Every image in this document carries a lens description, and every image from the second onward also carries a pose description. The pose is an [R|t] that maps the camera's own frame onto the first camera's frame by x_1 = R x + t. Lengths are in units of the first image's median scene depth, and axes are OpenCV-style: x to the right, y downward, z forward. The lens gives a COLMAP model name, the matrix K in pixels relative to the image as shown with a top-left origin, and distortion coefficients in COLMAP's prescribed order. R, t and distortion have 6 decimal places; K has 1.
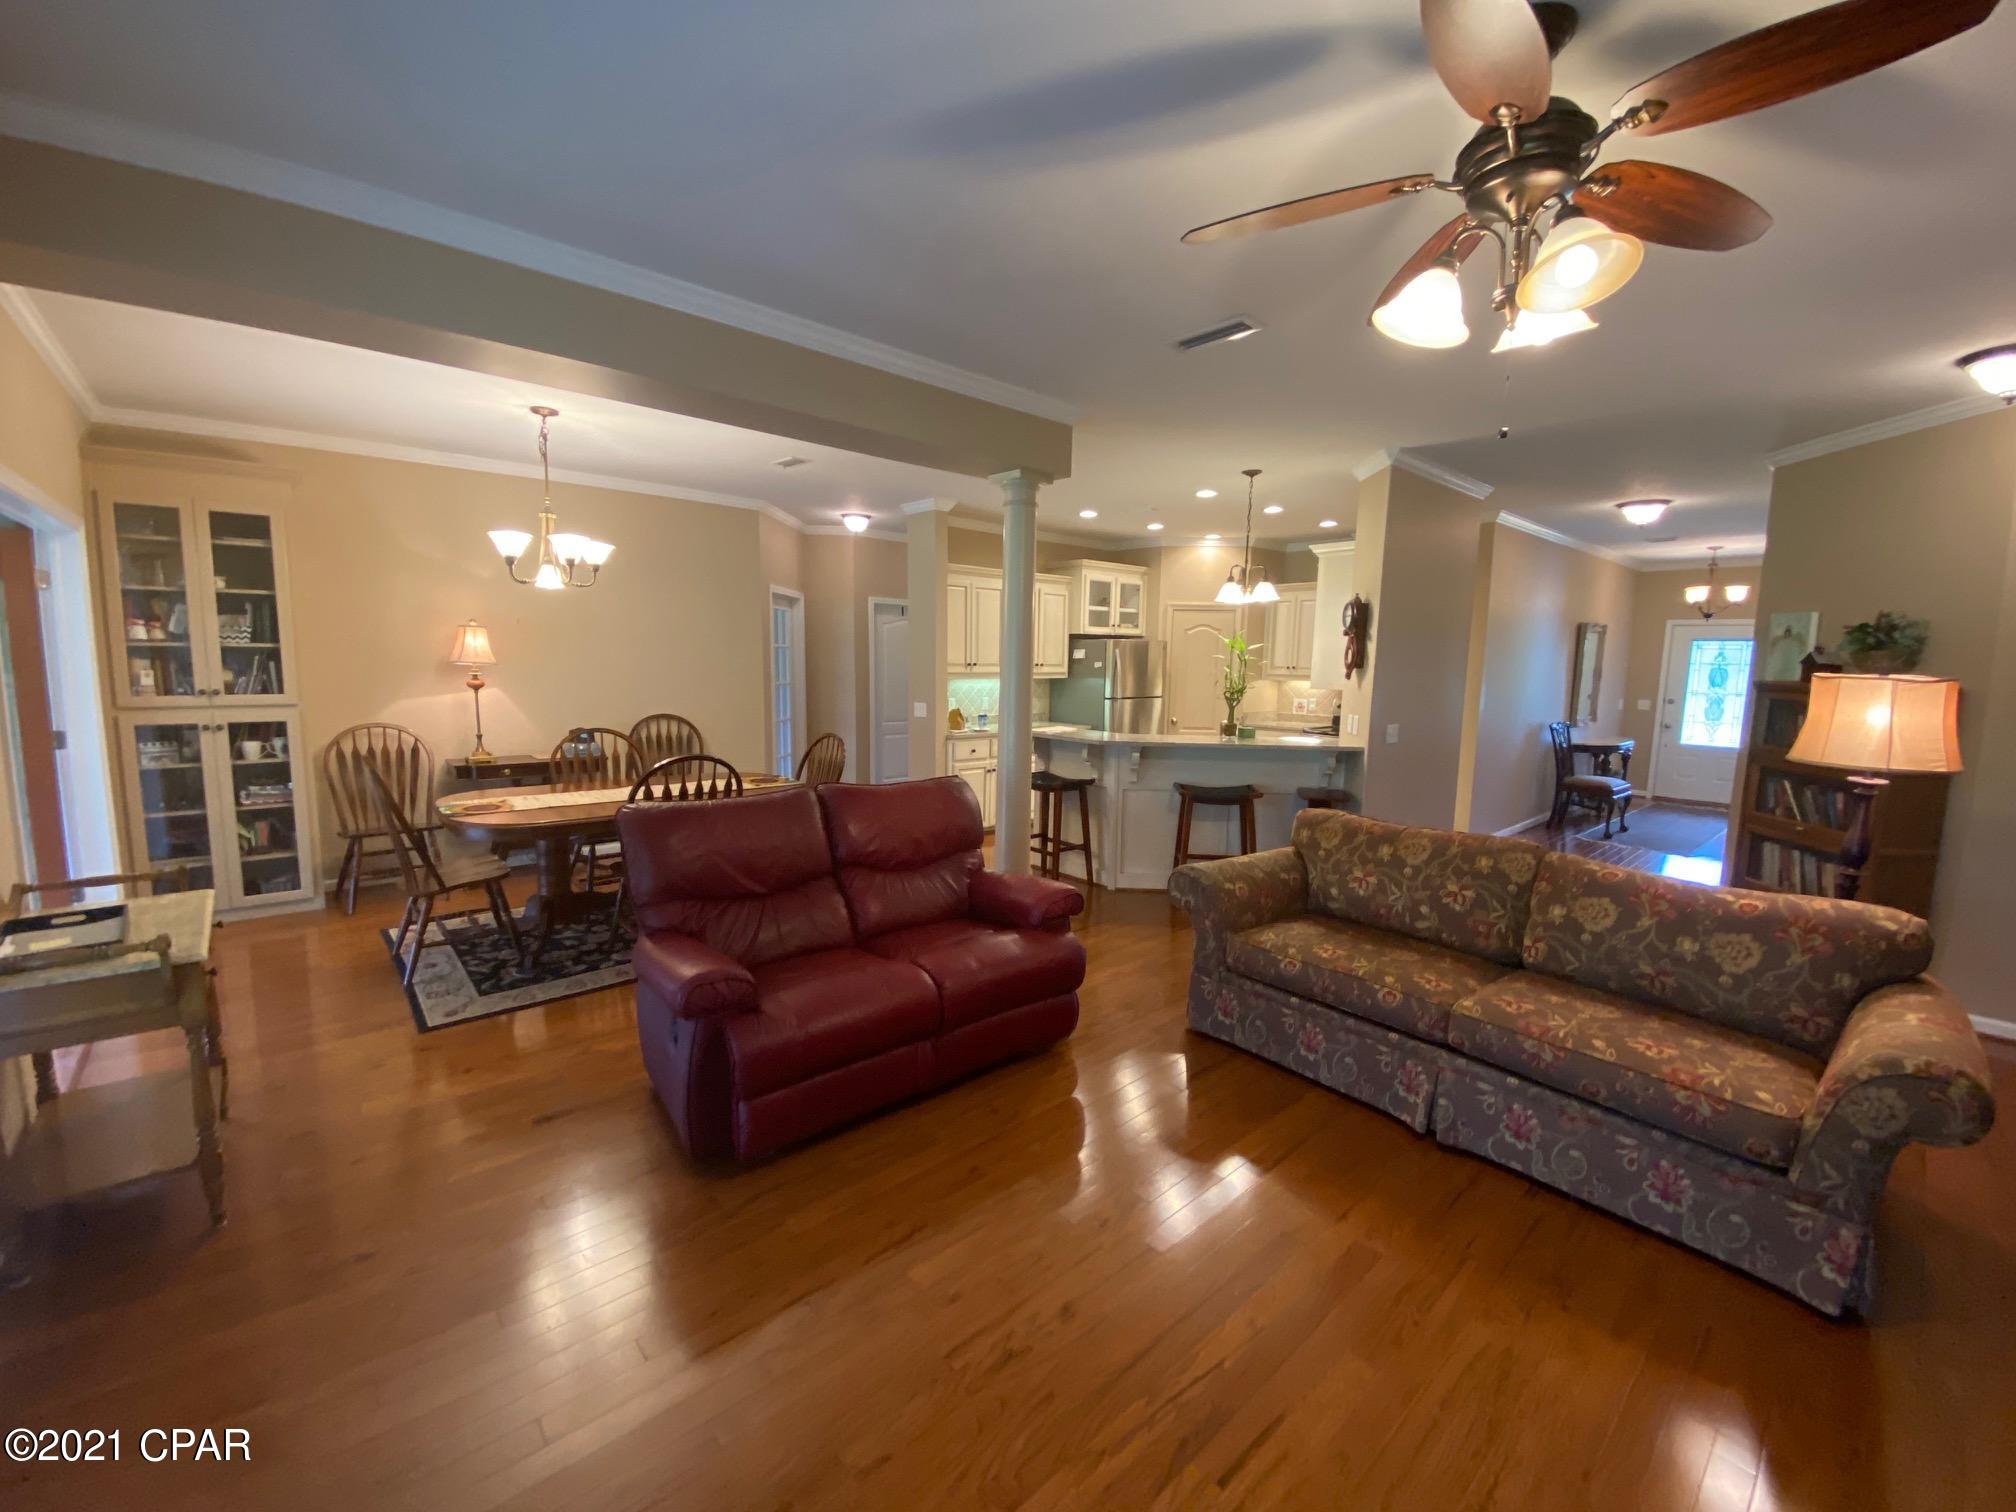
lens RADIAL K [[812.0, 0, 1004.8], [0, 812.0, 755.7], [0, 0, 1]] dist [0.031460, -0.024029]
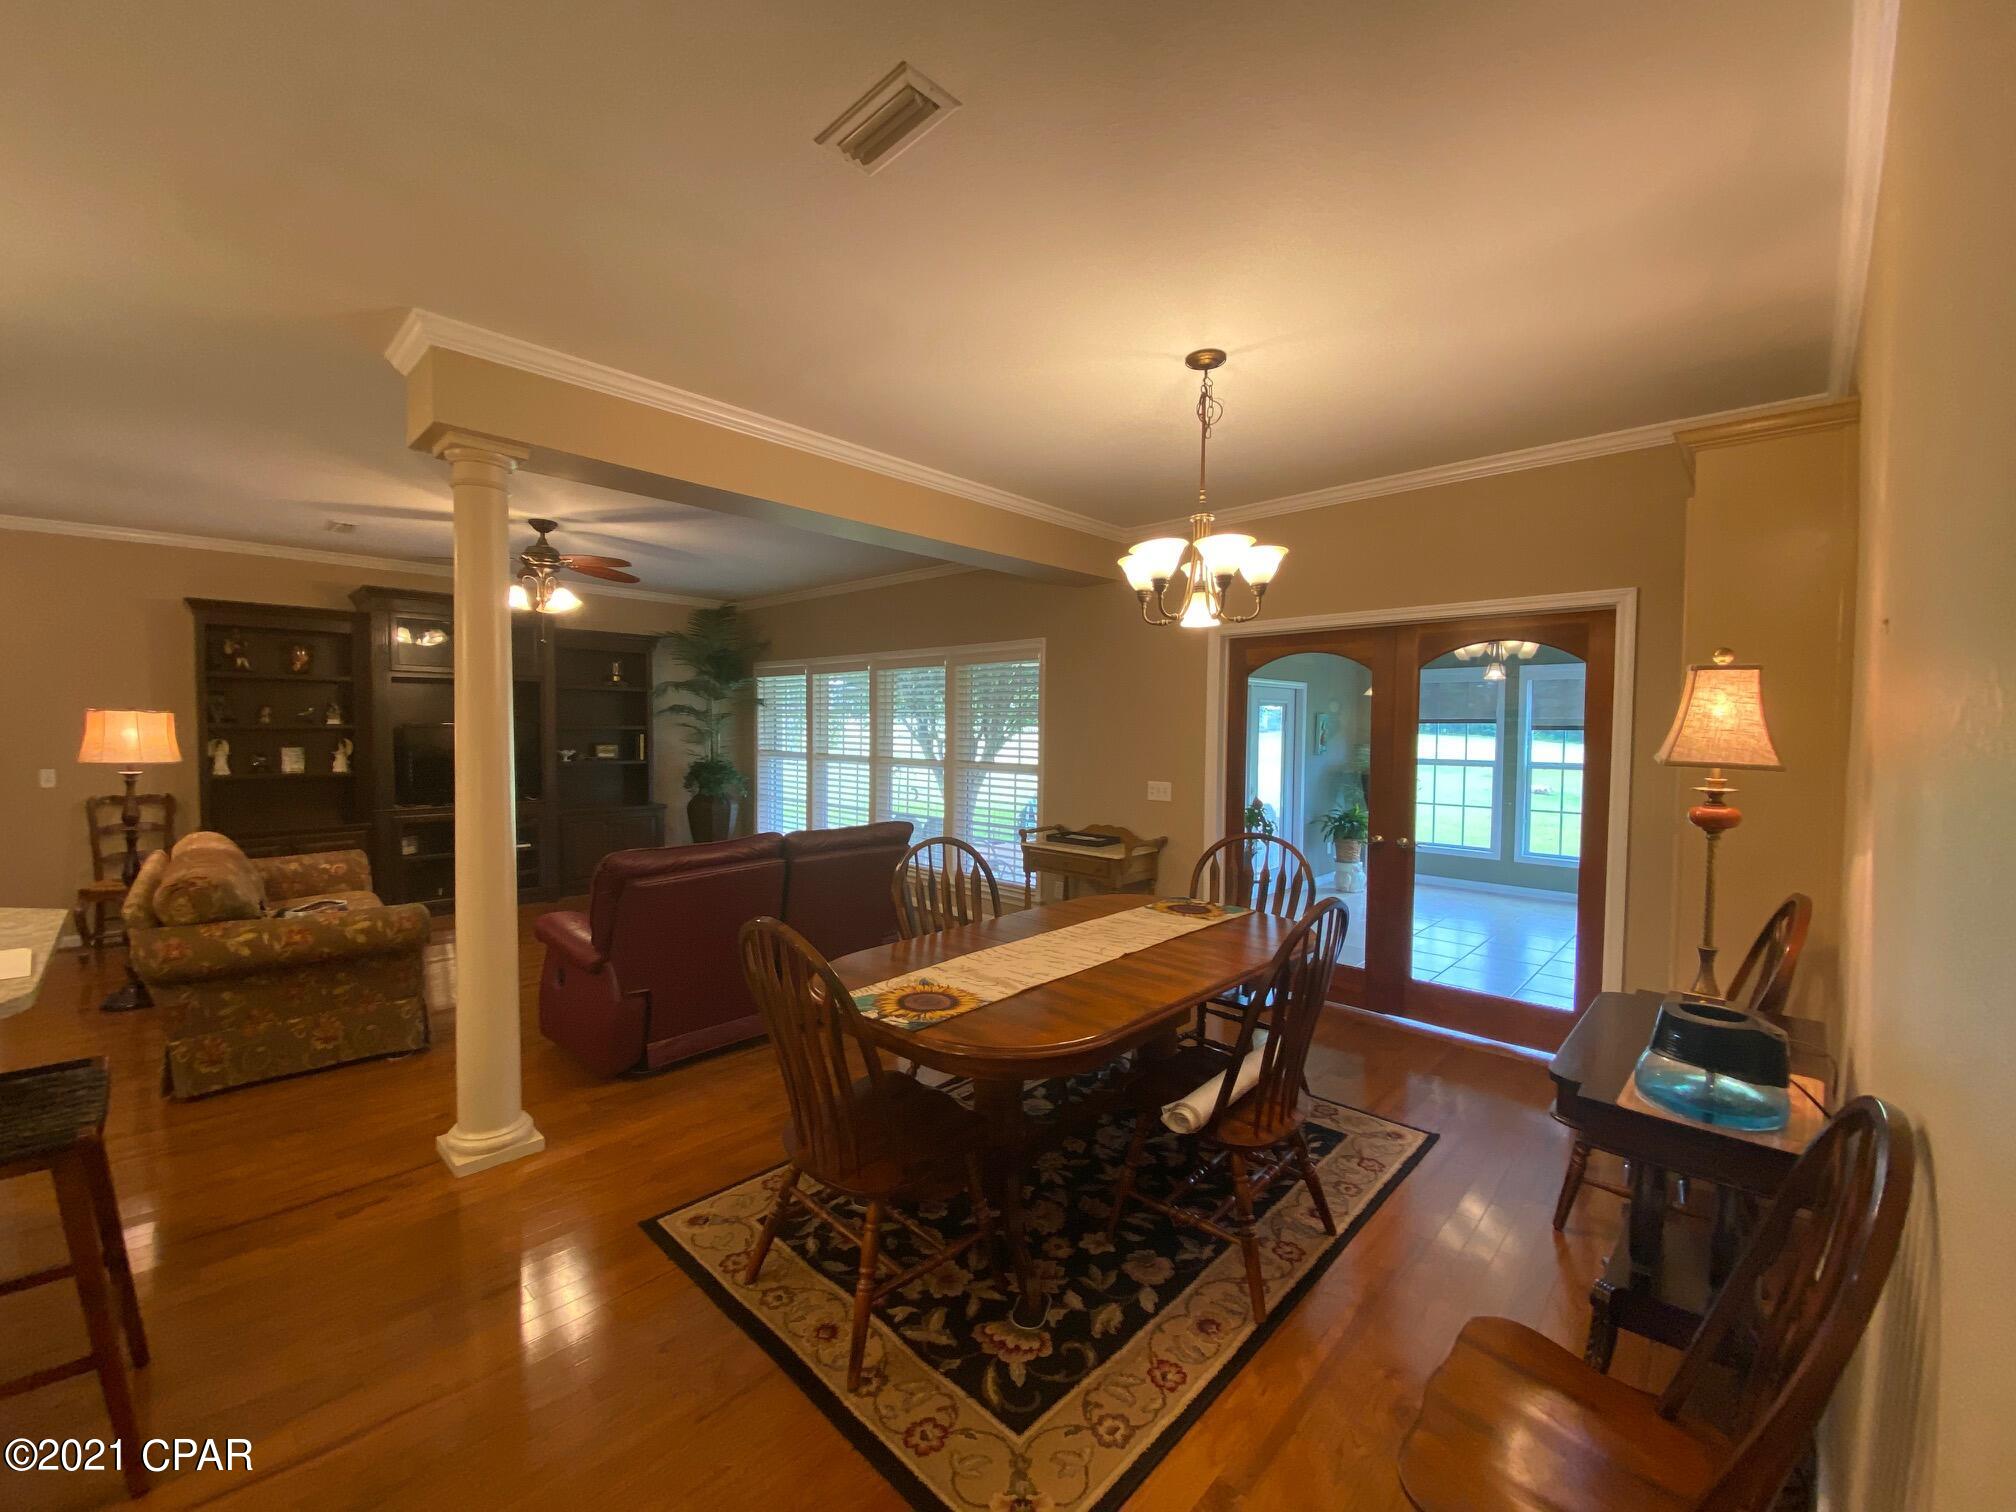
lens RADIAL K [[821.5, 0, 1008.0], [0, 821.5, 756.0], [0, 0, 1]] dist [0.014341, -0.016271]
pose [[-0.995786, -0.031152, -0.086258, -0.187103], [-0.044186, 0.987147, 0.153583, -0.106793], [0.080365, 0.156747, -0.984364, 0.901630]]
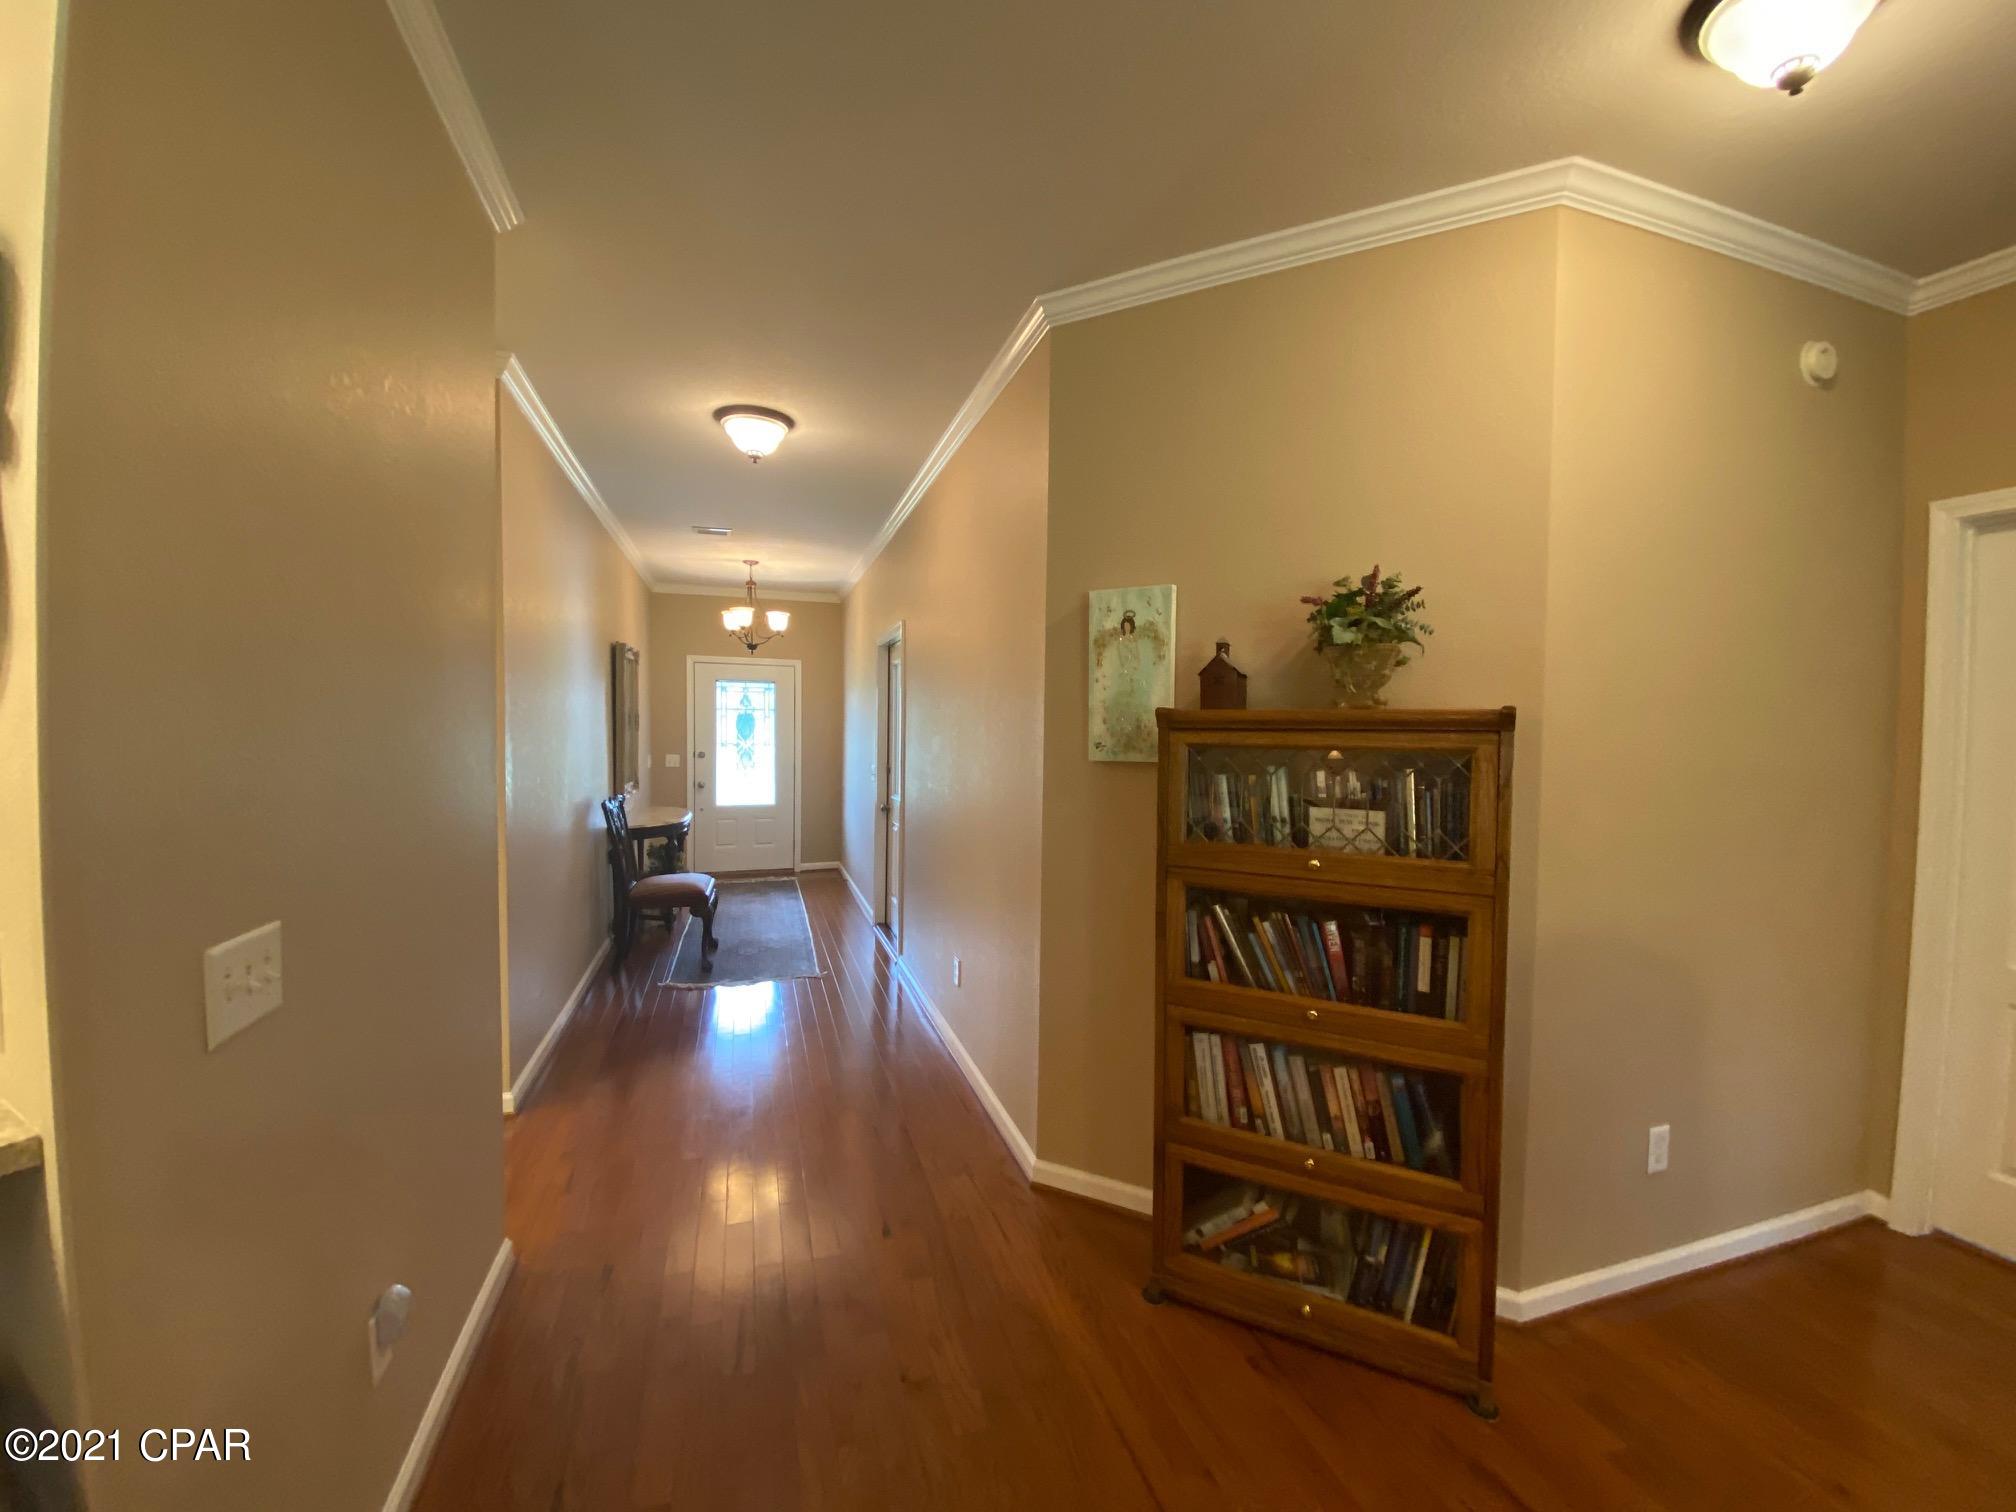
lens RADIAL K [[812.0, 0, 1004.8], [0, 812.0, 755.7], [0, 0, 1]] dist [0.031460, -0.024029]
pose [[0.405254, -0.040852, 0.913291, 0.236519], [0.104563, 0.994516, -0.001912, -0.038985], [-0.908205, 0.096271, 0.407303, 0.477690]]
